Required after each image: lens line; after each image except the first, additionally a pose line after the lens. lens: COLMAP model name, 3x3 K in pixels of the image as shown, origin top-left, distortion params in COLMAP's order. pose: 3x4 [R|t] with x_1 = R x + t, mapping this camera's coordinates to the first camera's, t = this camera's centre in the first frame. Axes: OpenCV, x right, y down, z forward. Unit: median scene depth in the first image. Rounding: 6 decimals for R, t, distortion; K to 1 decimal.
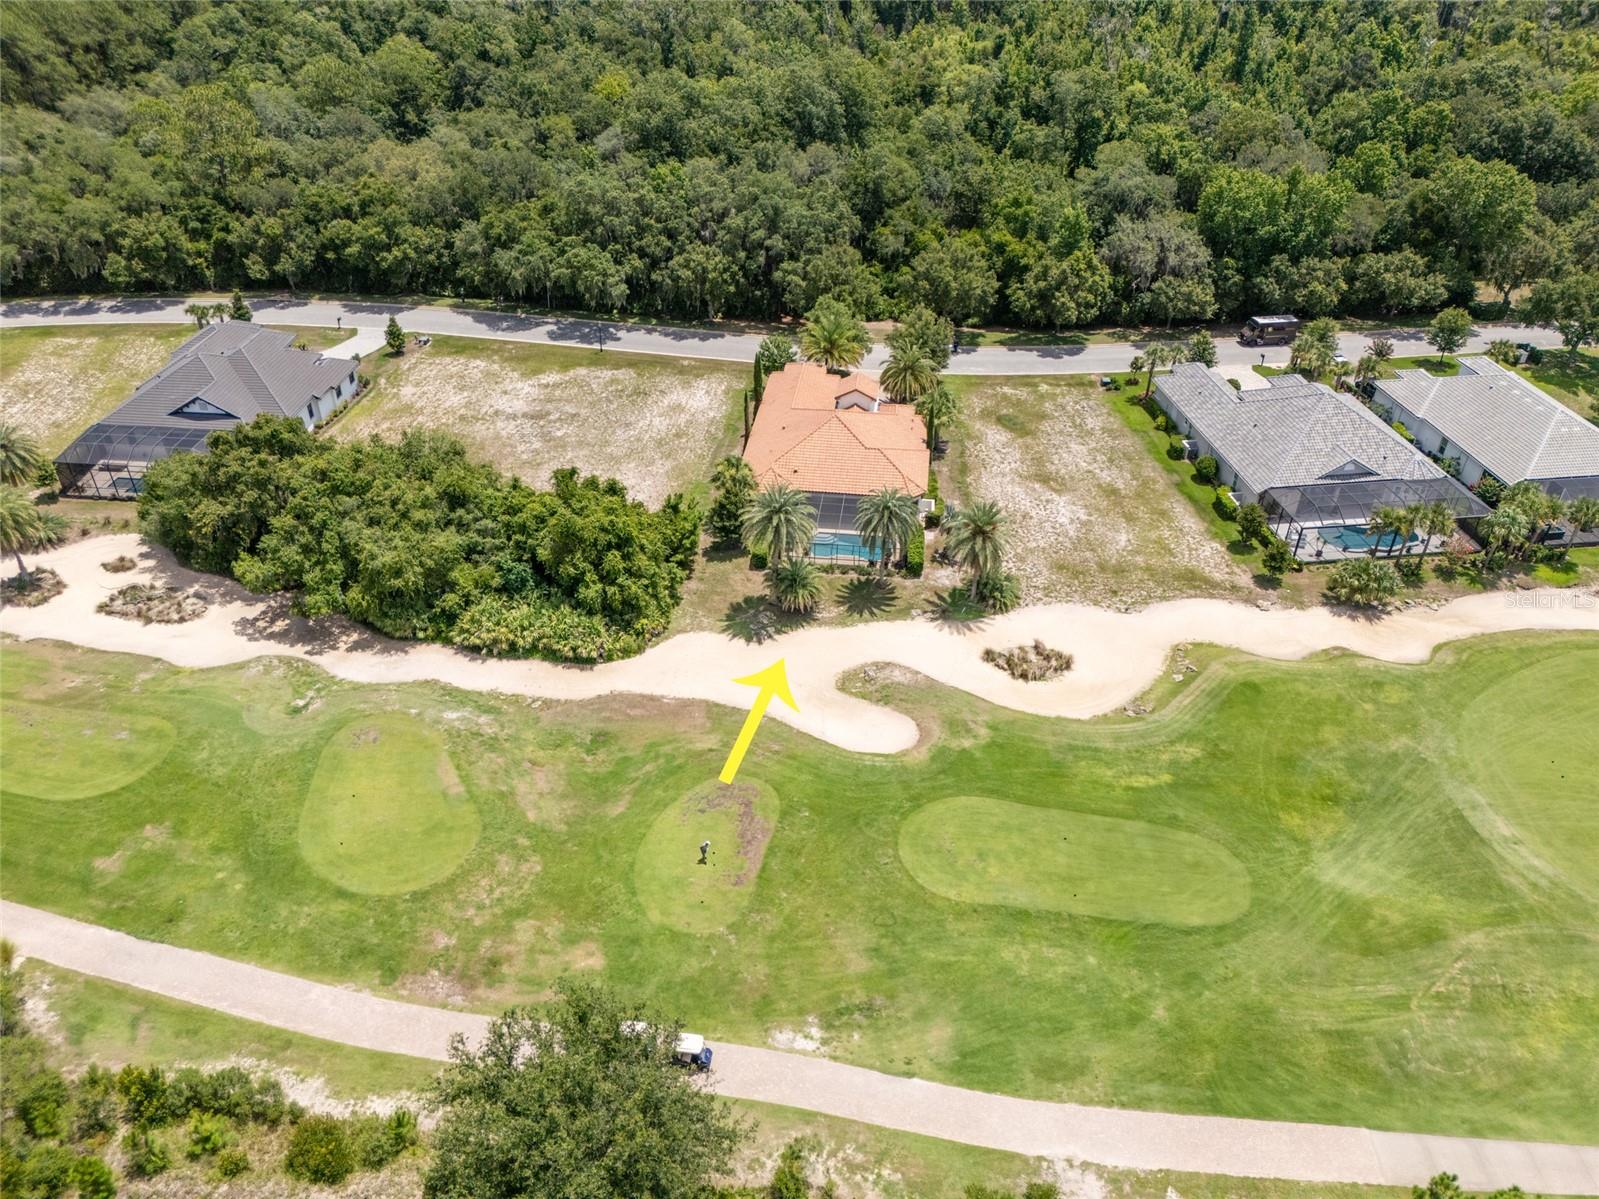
lens RADIAL K [[1171.5, 0, 799.5], [0, 1171.5, 599.5], [0, 0, 1]] dist [0.141666, -0.248598]
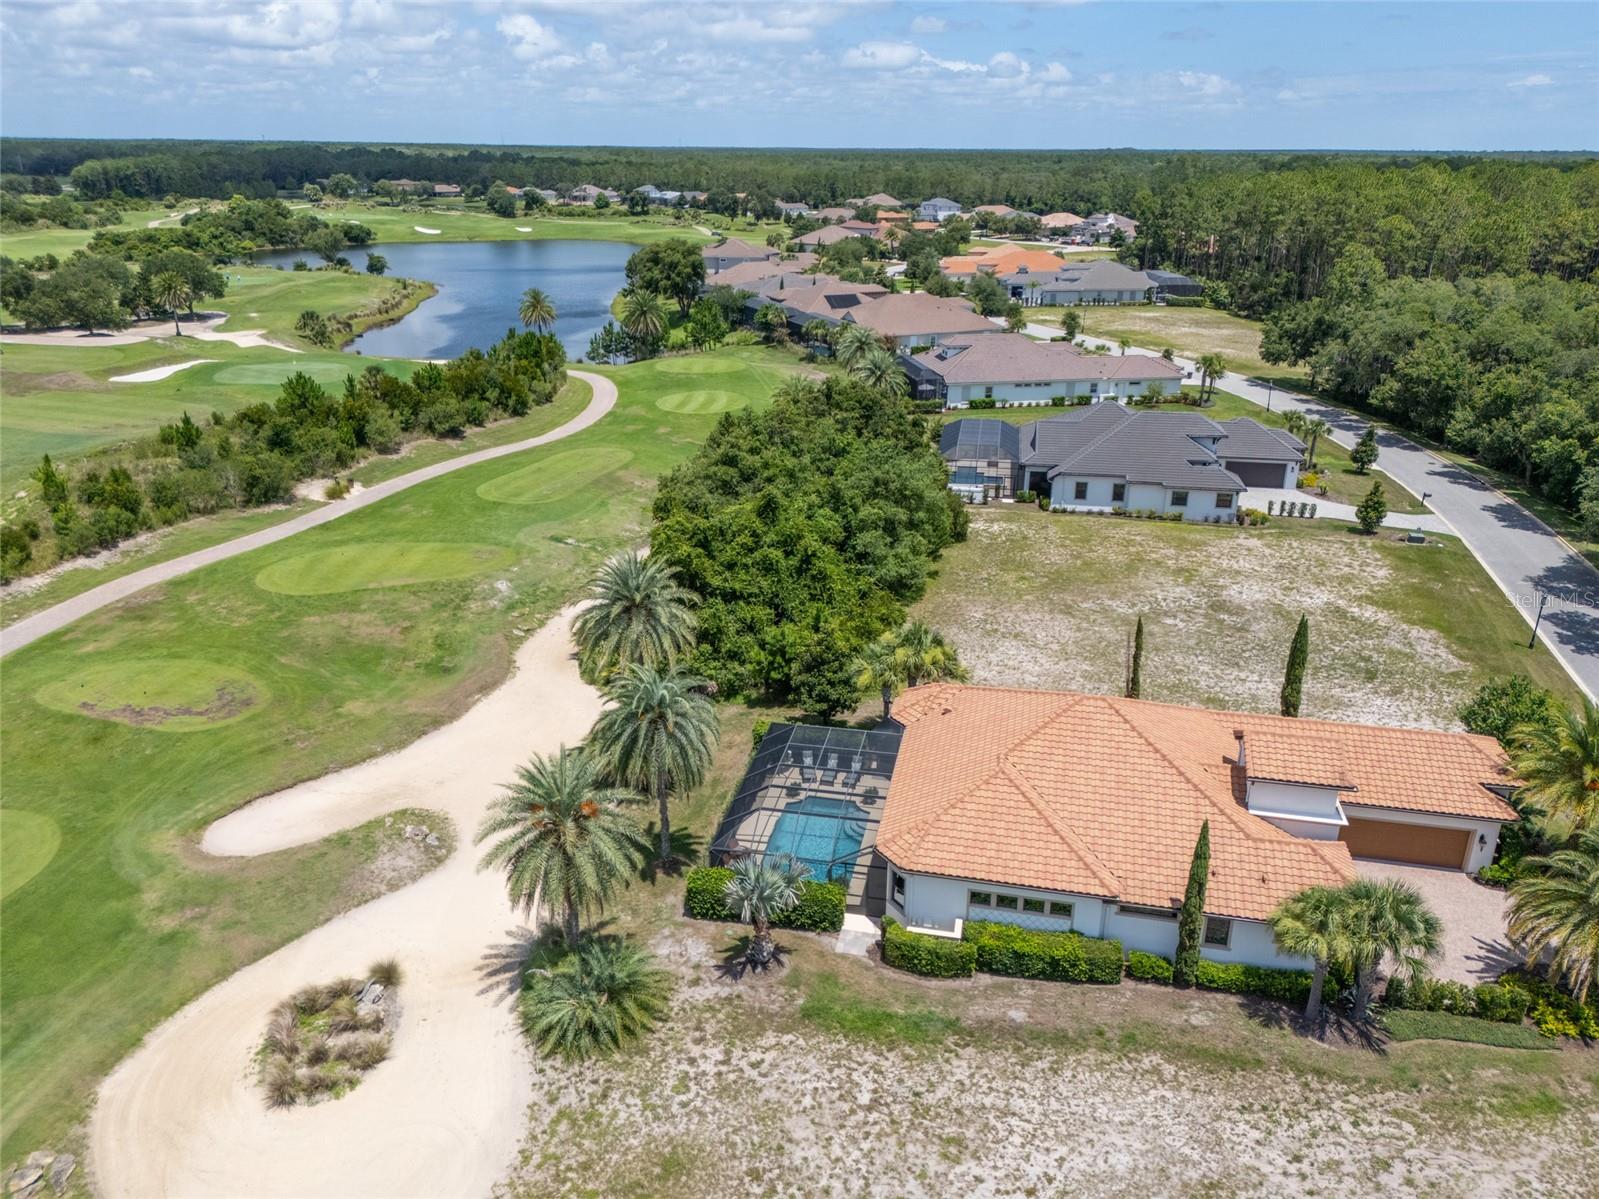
lens RADIAL K [[1176.0, 0, 799.5], [0, 1176.0, 599.5], [0, 0, 1]] dist [0.076909, -0.077588]
pose [[-0.088418, 0.345793, -0.934136, 0.500124], [-0.574875, 0.748145, 0.331357, -0.298797], [0.813450, 0.566309, 0.132638, 0.895316]]
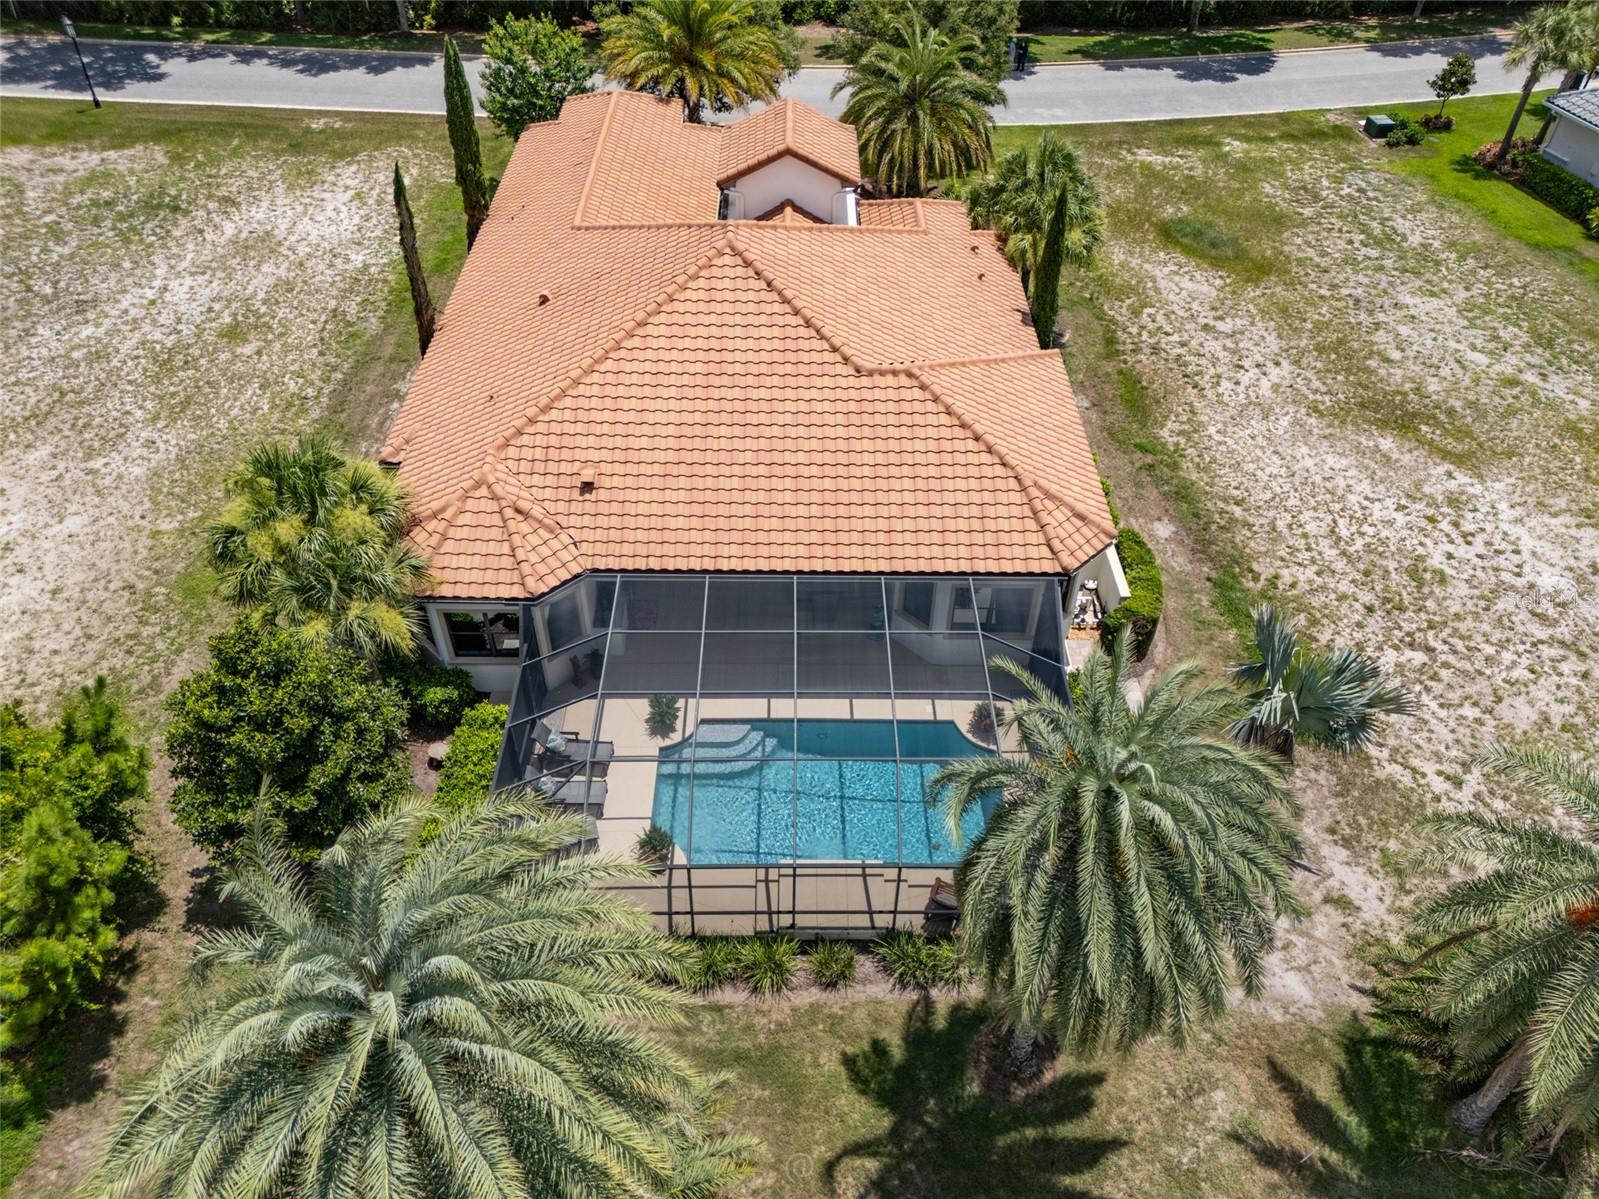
lens RADIAL K [[1176.0, 0, 799.5], [0, 1176.0, 599.5], [0, 0, 1]] dist [0.076909, -0.077588]
pose [[0.992924, -0.078418, 0.089181, 0.017678], [0.065725, 0.988347, 0.137299, -0.123042], [-0.098908, -0.130466, 0.986507, 0.787692]]
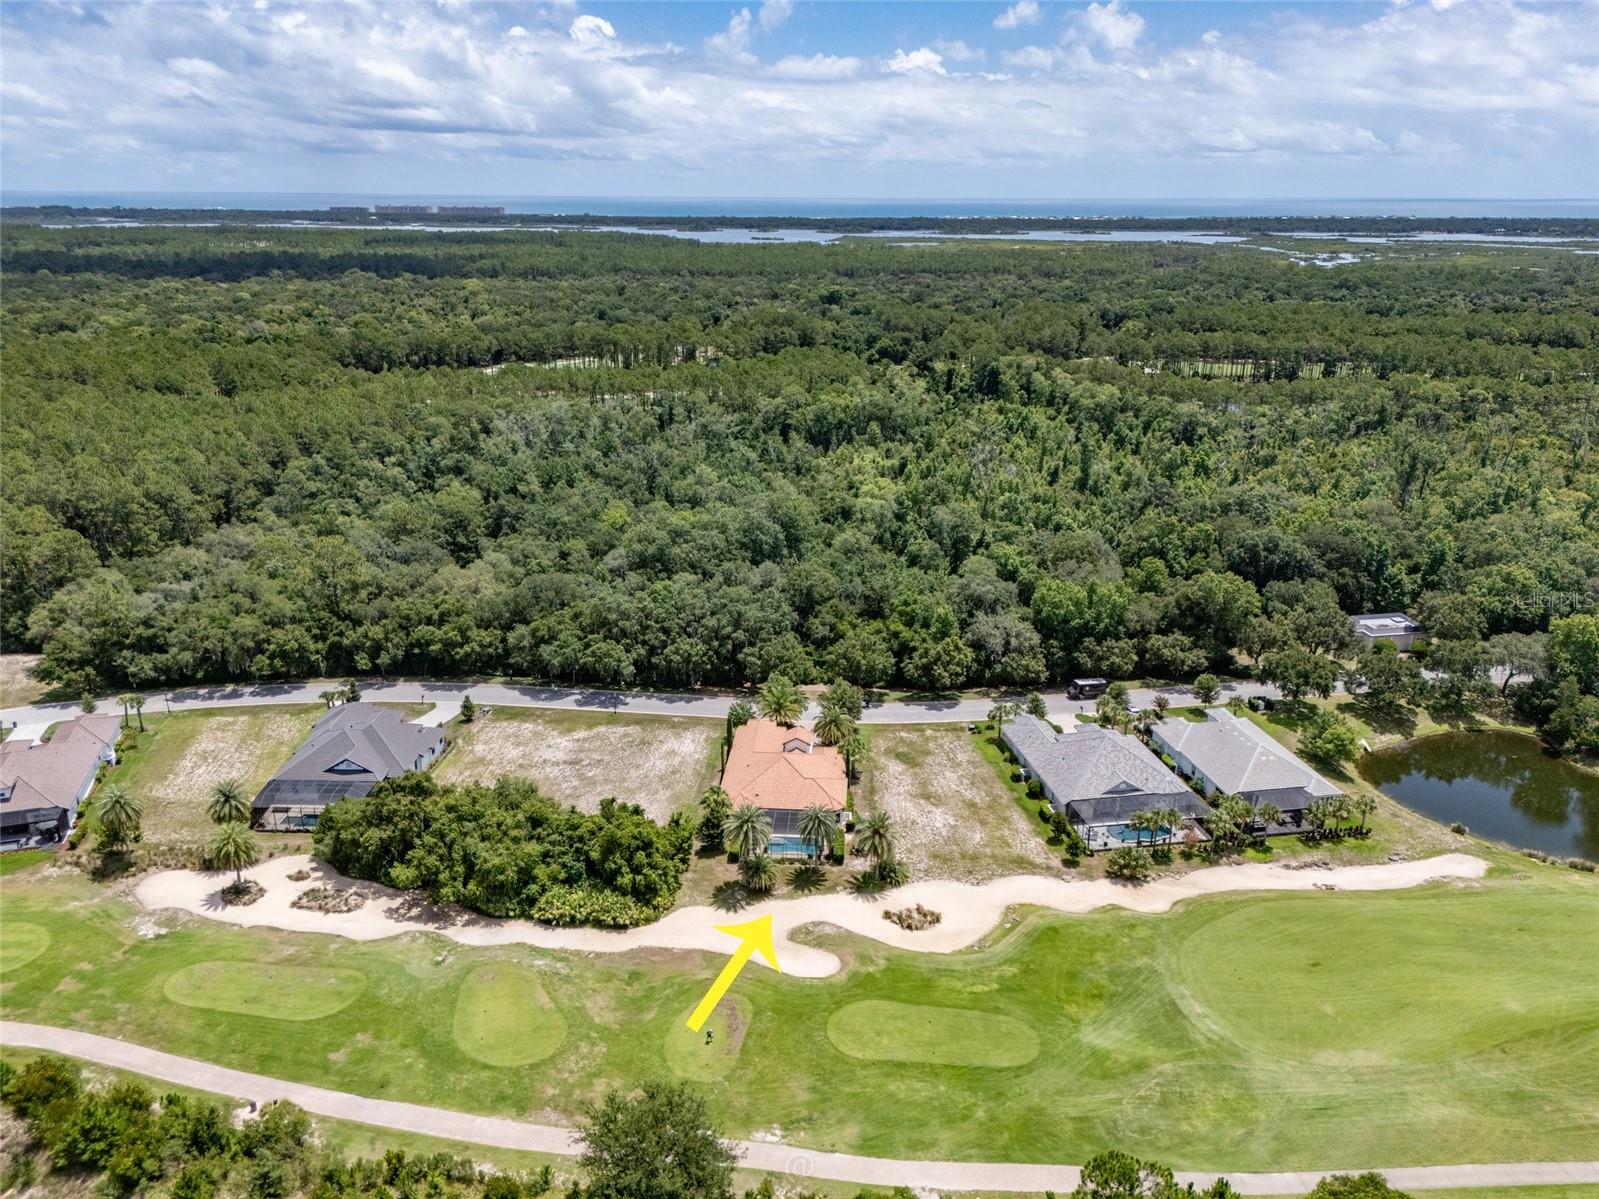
lens RADIAL K [[1171.5, 0, 799.5], [0, 1171.5, 599.5], [0, 0, 1]] dist [0.141666, -0.248598]
pose [[0.998921, -0.019783, 0.042020, -0.007729], [0.030415, 0.962391, -0.269960, 0.058752], [-0.035099, 0.270947, 0.961954, -0.527751]]
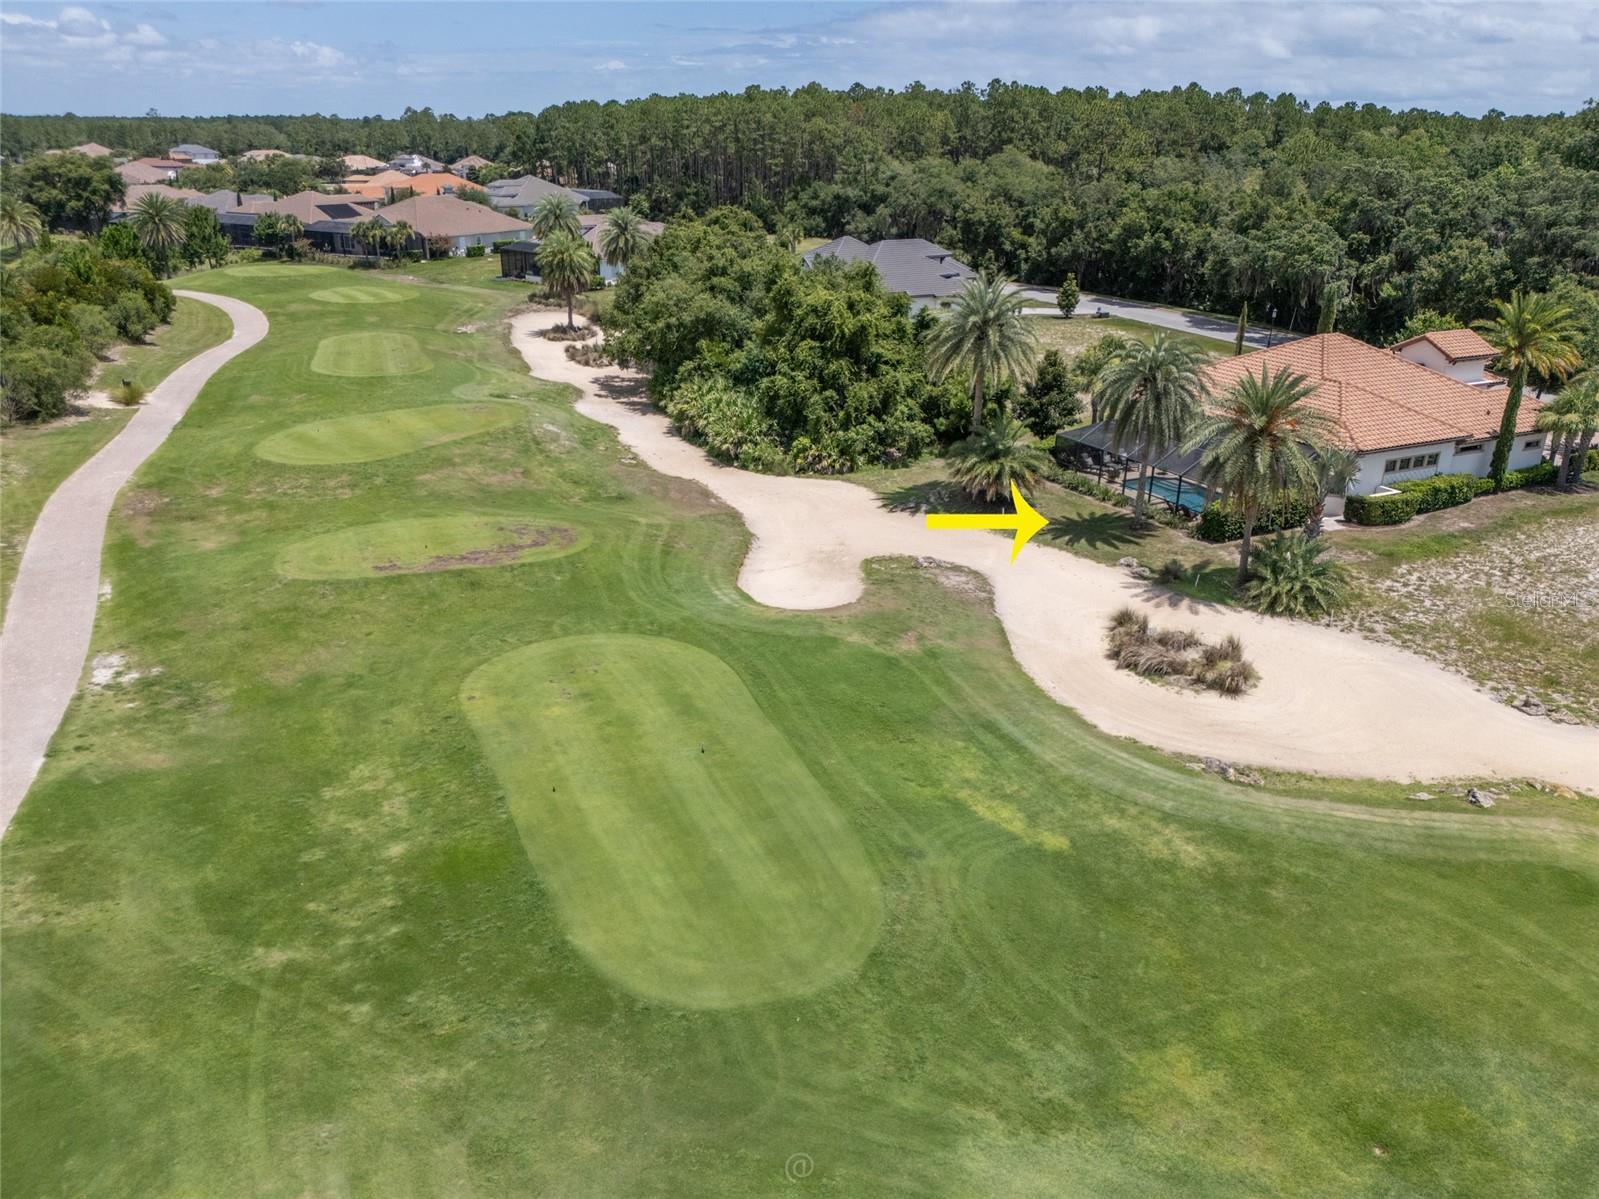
lens RADIAL K [[1176.0, 0, 799.5], [0, 1176.0, 599.5], [0, 0, 1]] dist [0.076909, -0.077588]
pose [[0.537373, 0.306313, -0.785750, 0.442110], [-0.483494, 0.875284, 0.010556, 0.092289], [0.690988, 0.374233, 0.618454, 0.526783]]
